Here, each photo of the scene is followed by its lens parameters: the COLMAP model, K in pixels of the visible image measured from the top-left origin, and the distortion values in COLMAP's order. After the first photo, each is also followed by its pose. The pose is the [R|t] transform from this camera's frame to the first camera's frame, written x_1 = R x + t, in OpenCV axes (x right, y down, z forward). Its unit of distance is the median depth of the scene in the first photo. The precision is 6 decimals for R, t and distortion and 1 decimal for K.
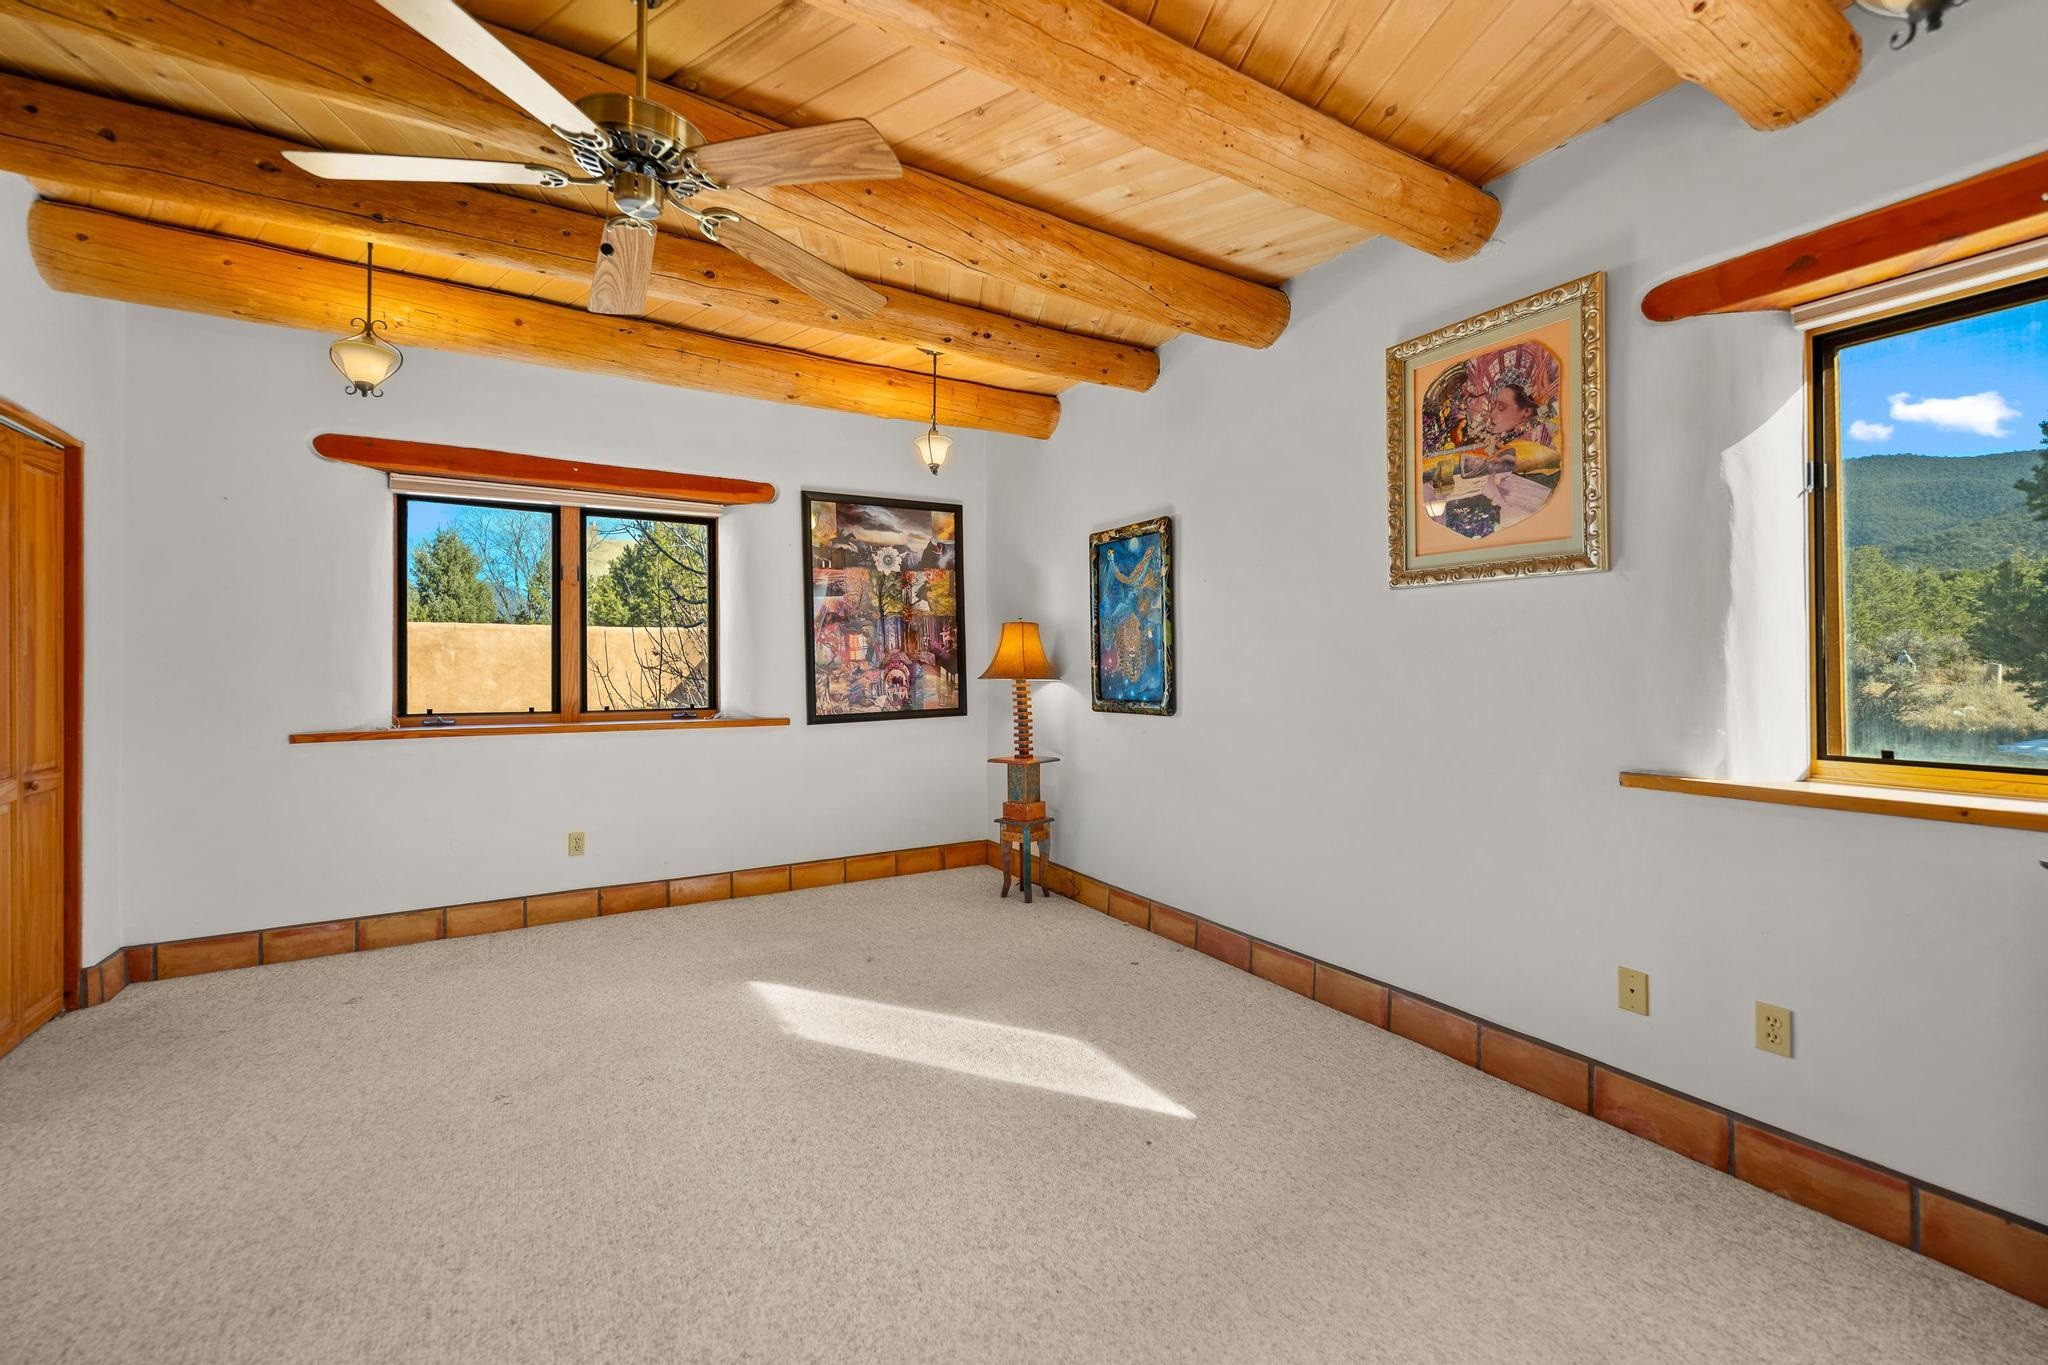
lens RADIAL K [[828.7, 0, 1016.0], [0, 828.7, 669.0], [0, 0, 1]] dist [-0.001327, -0.000212]
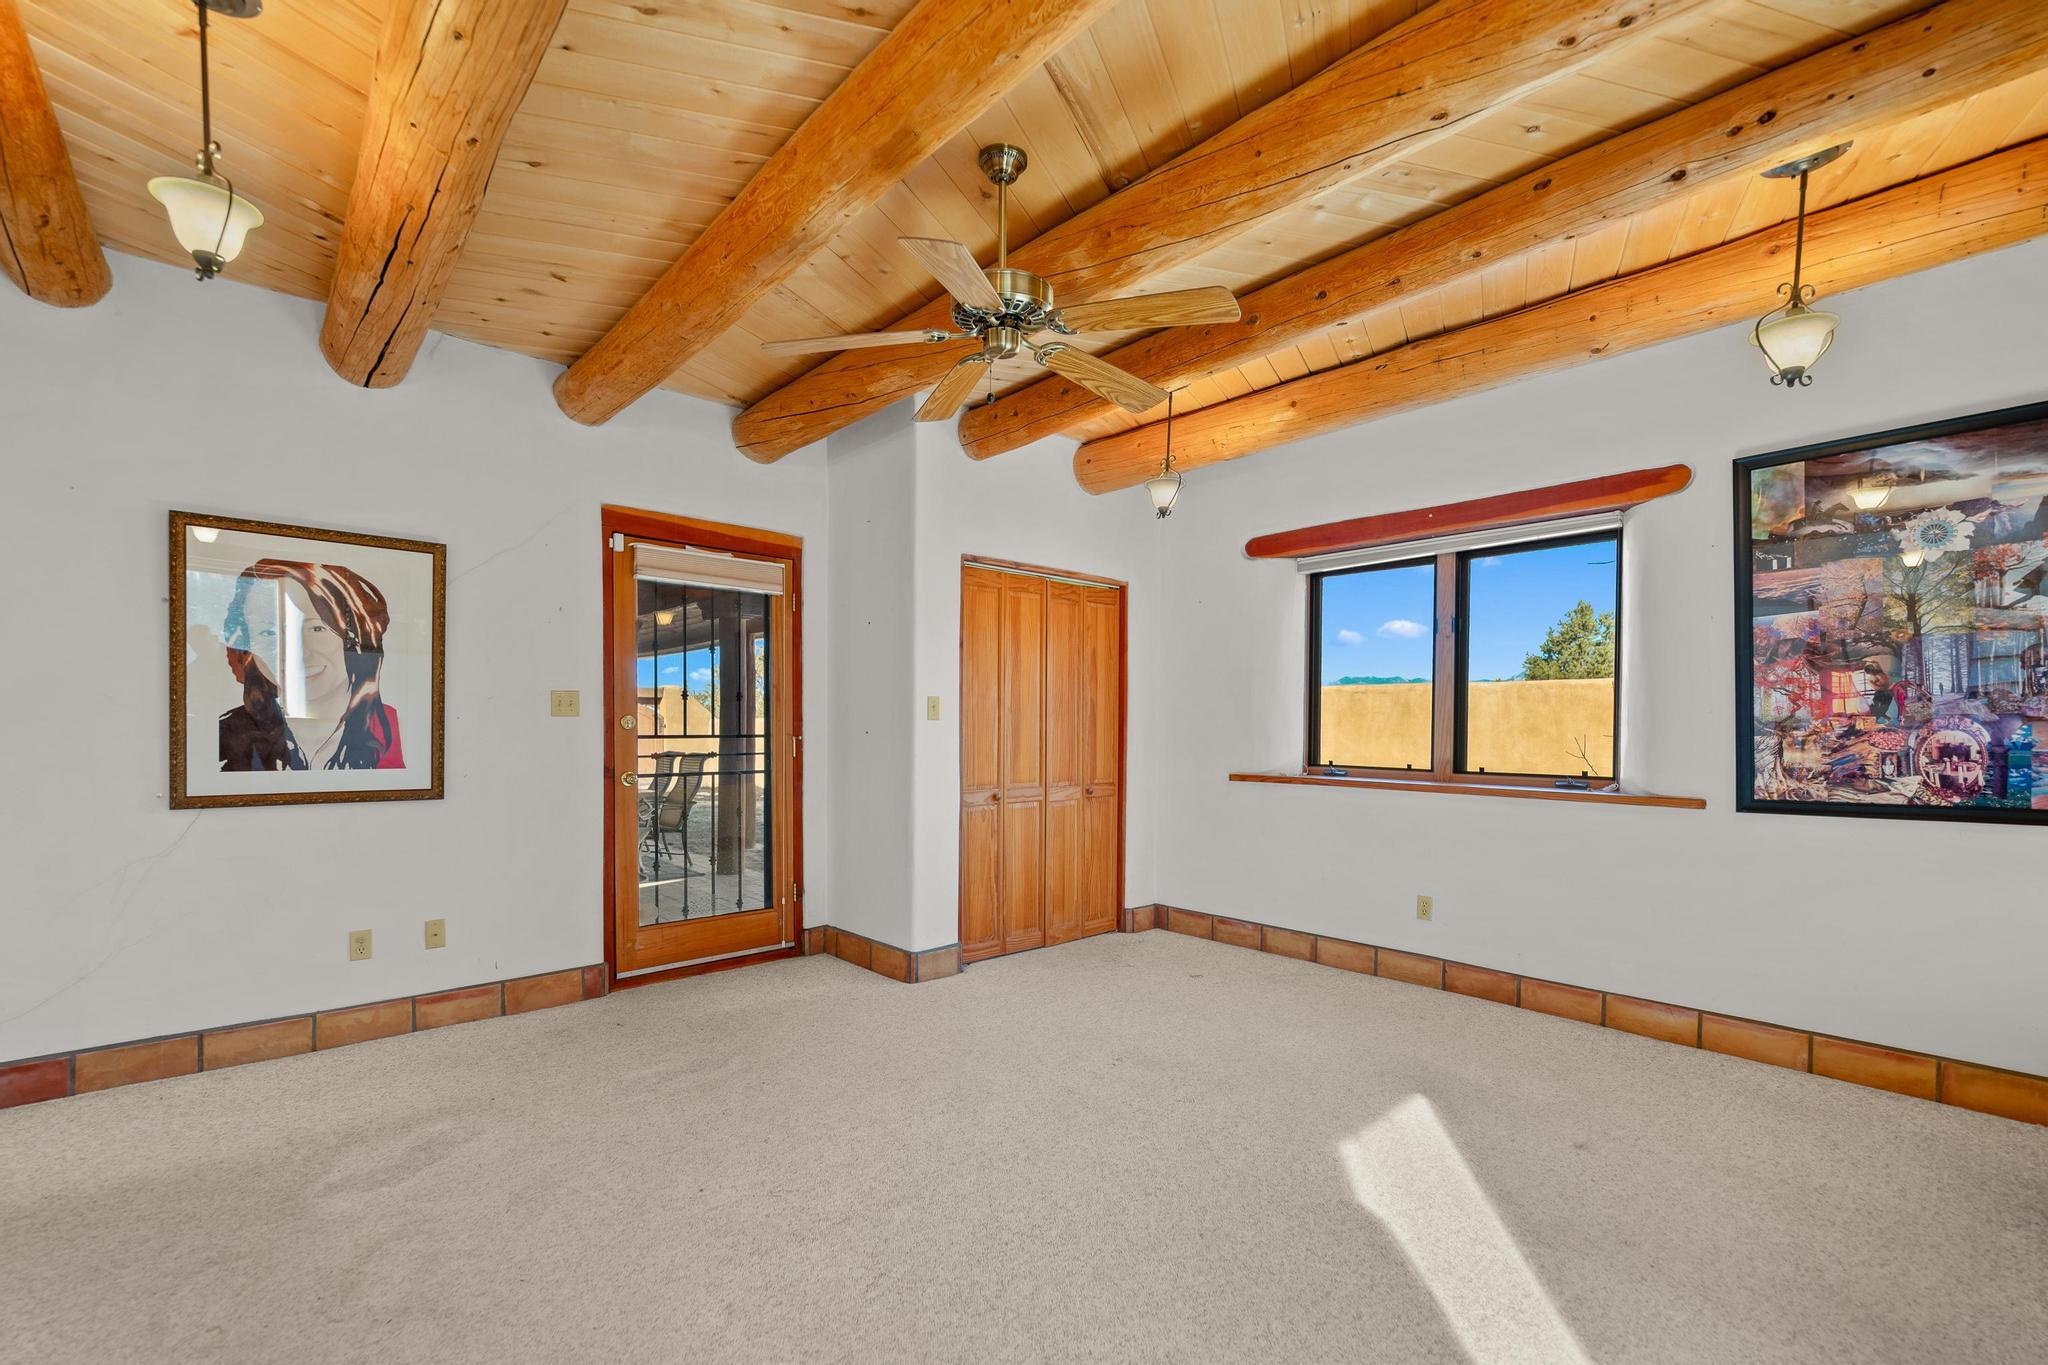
lens RADIAL K [[880.4, 0, 999.0], [0, 880.4, 755.0], [0, 0, 1]] dist [-0.001050, -0.000204]
pose [[0.181441, 0.037164, -0.982699, 0.425141], [-0.007837, 0.999309, 0.036346, 0.000794], [0.983371, 0.001107, 0.181607, 0.368688]]
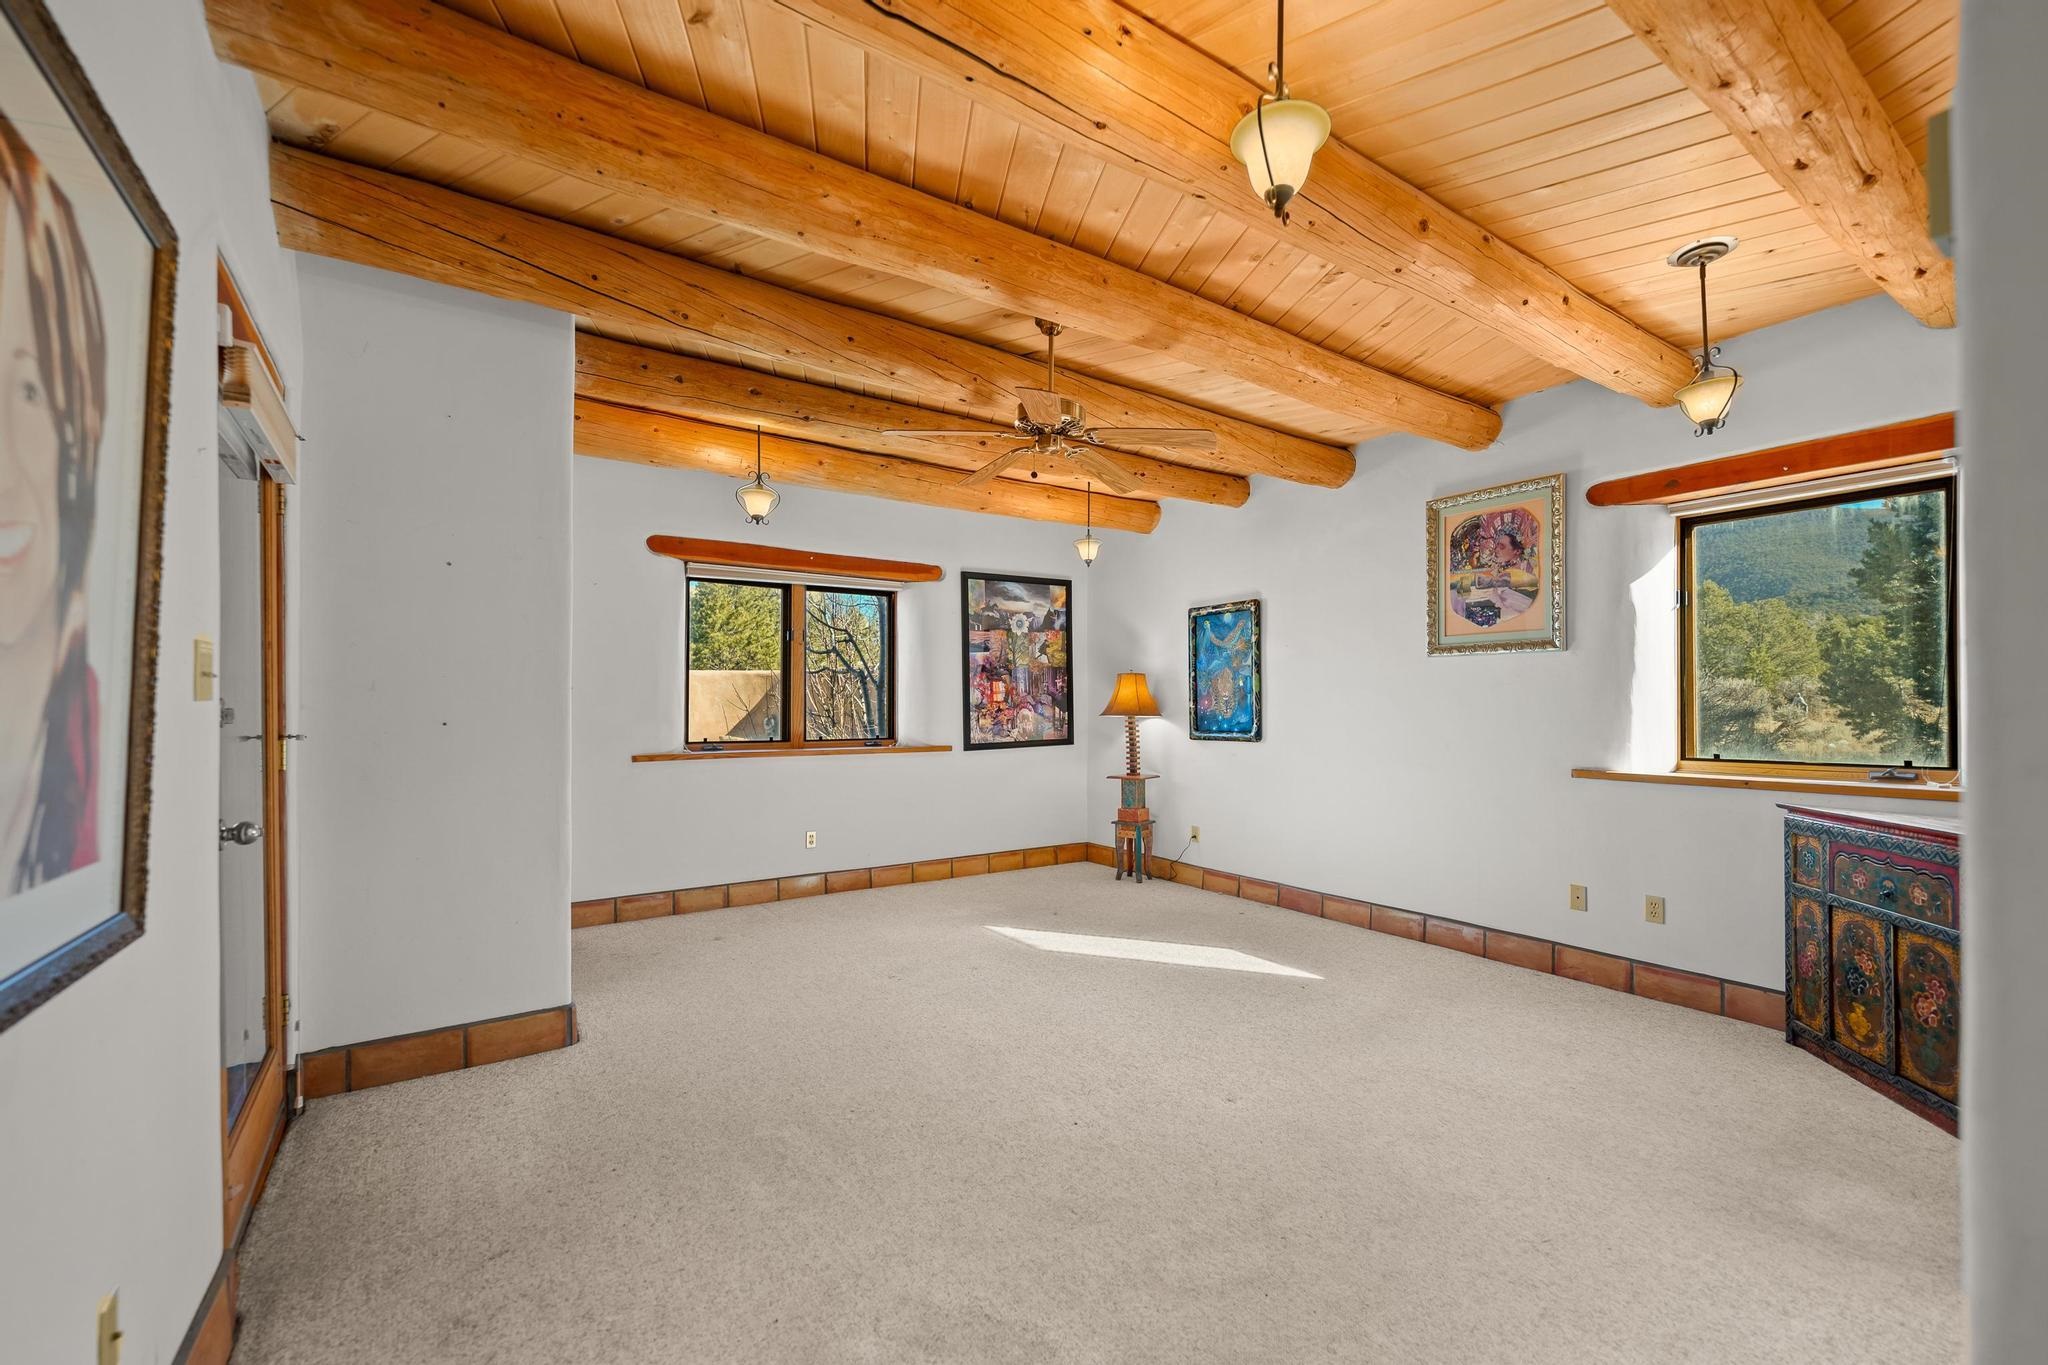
lens RADIAL K [[828.7, 0, 1017.1], [0, 828.7, 716.0], [0, 0, 1]] dist [-0.001327, -0.000212]
pose [[0.998687, 0.000450, 0.051220, -0.300815], [-0.000910, 0.999959, 0.008955, 0.000849], [-0.051214, -0.008990, 0.998647, -0.388035]]
